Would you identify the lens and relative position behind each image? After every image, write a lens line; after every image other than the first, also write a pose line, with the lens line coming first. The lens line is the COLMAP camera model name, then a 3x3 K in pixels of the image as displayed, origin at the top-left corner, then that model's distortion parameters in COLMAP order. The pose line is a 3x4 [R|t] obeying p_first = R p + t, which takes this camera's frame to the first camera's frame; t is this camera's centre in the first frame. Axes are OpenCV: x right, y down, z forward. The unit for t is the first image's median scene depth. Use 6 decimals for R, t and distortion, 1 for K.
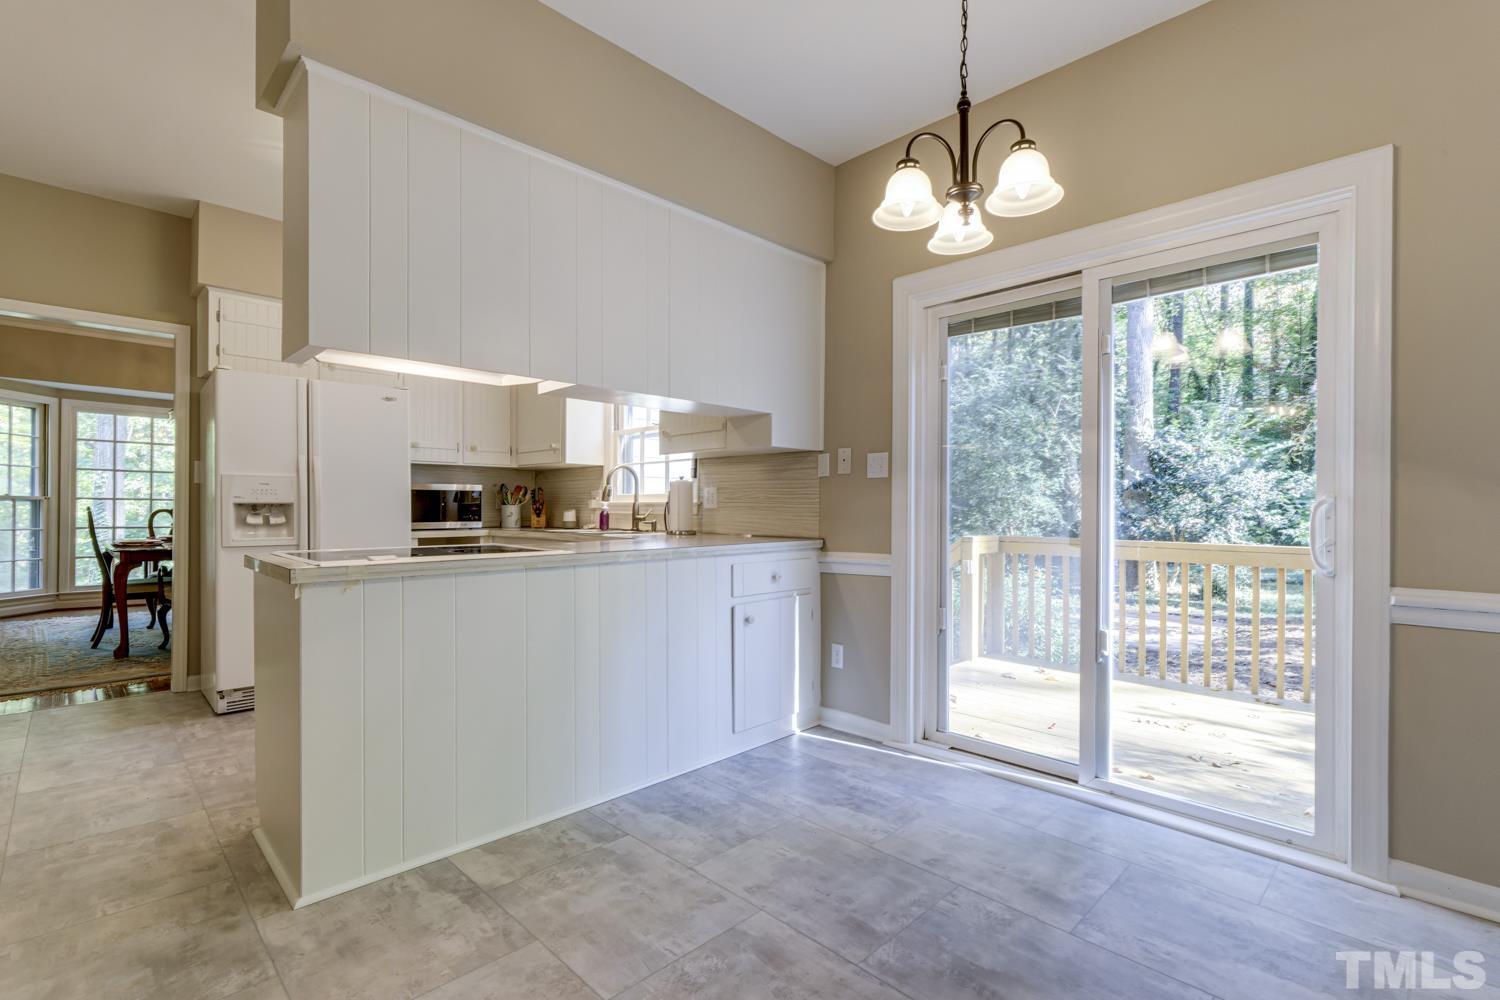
lens RADIAL K [[687.3, 0, 766.0], [0, 687.3, 515.0], [0, 0, 1]] dist [0.003316, -0.000019]
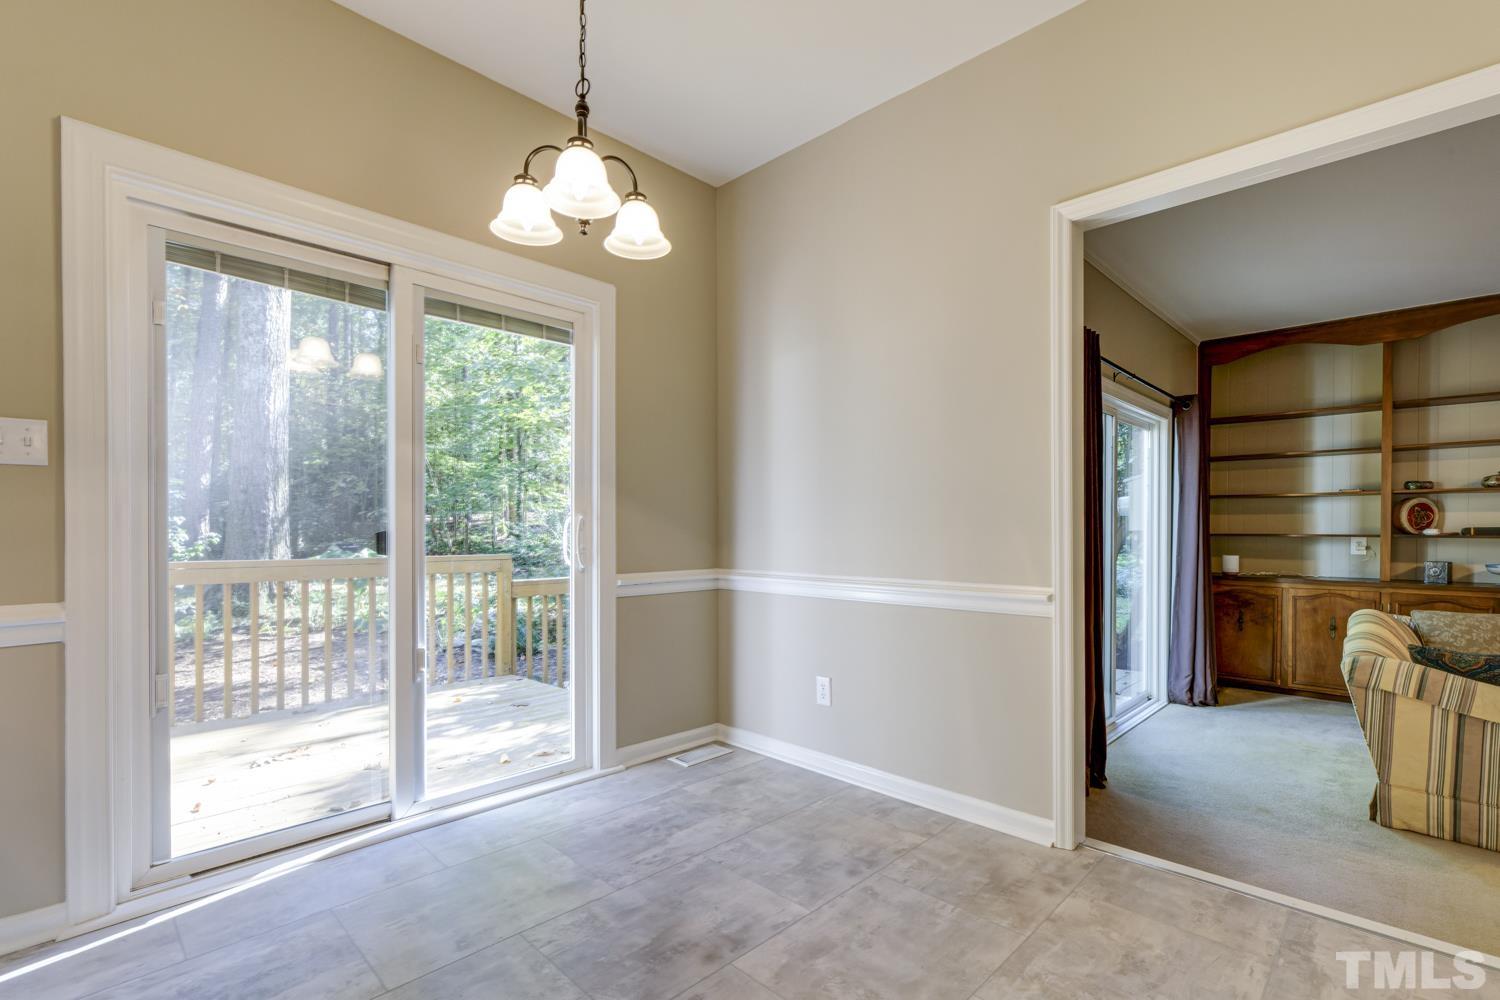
lens RADIAL K [[701.5, 0, 756.5], [0, 701.5, 535.6], [0, 0, 1]] dist [-0.000087, -0.000068]
pose [[-0.017440, -0.017130, 0.999701, -0.520343], [0.007666, 0.999822, 0.017265, -0.004453], [-0.999819, 0.007965, -0.017306, 0.557811]]
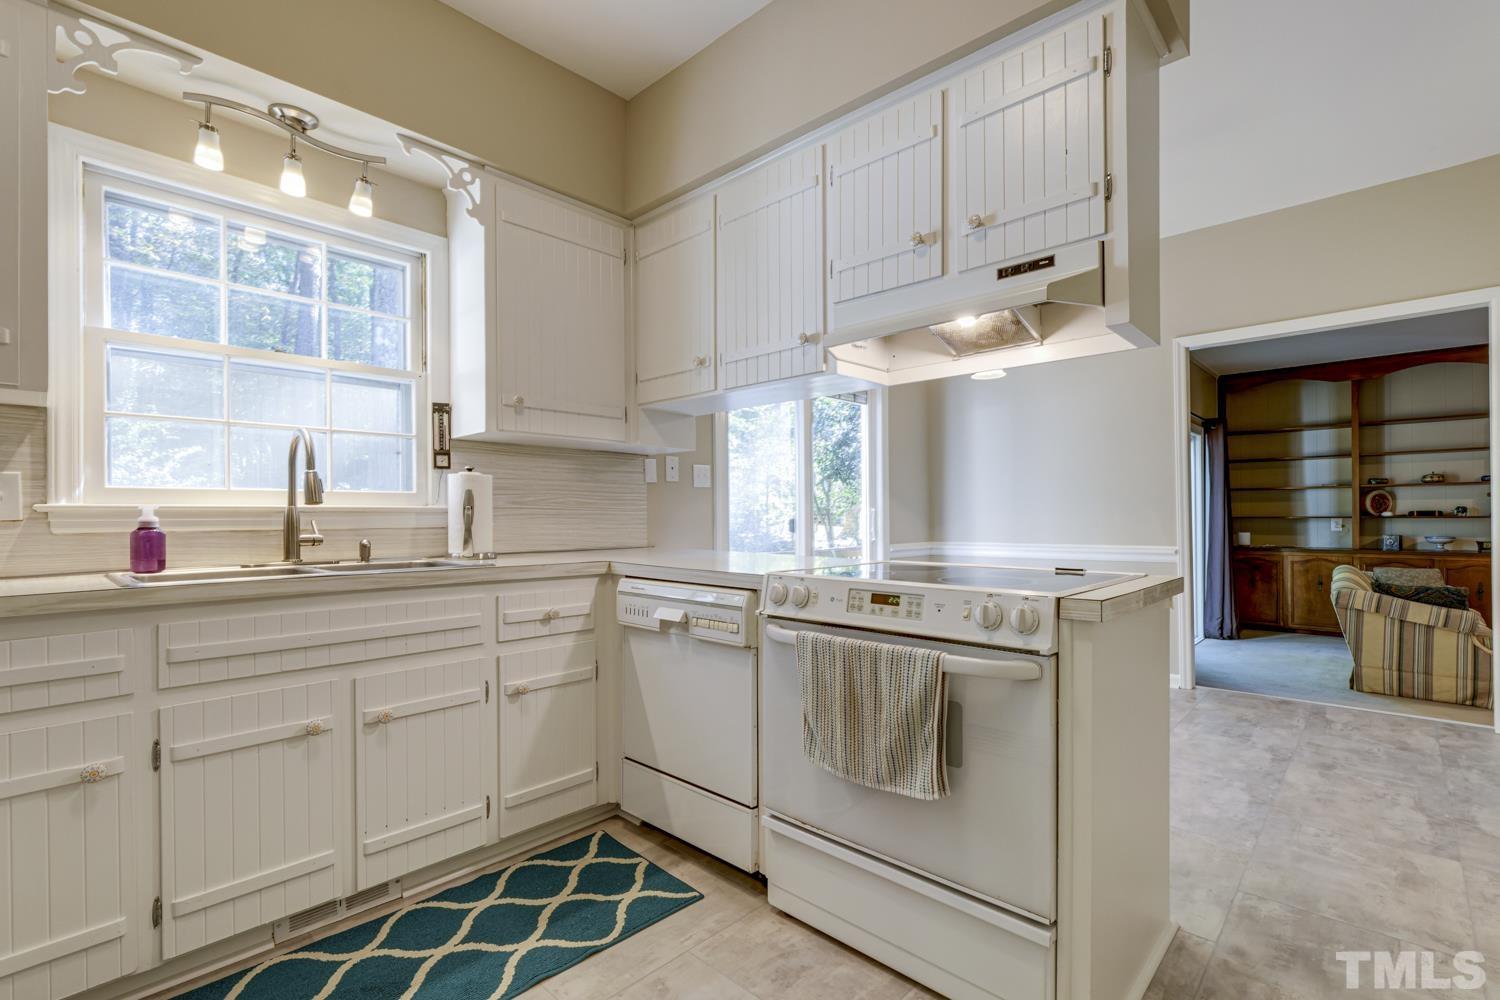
lens RADIAL K [[687.3, 0, 766.0], [0, 687.3, 515.0], [0, 0, 1]] dist [0.003316, -0.000019]
pose [[-0.041073, -0.004925, 0.999144, -1.241489], [0.016124, 0.999854, 0.005591, -0.017896], [-0.999026, 0.016340, -0.040987, 1.229319]]
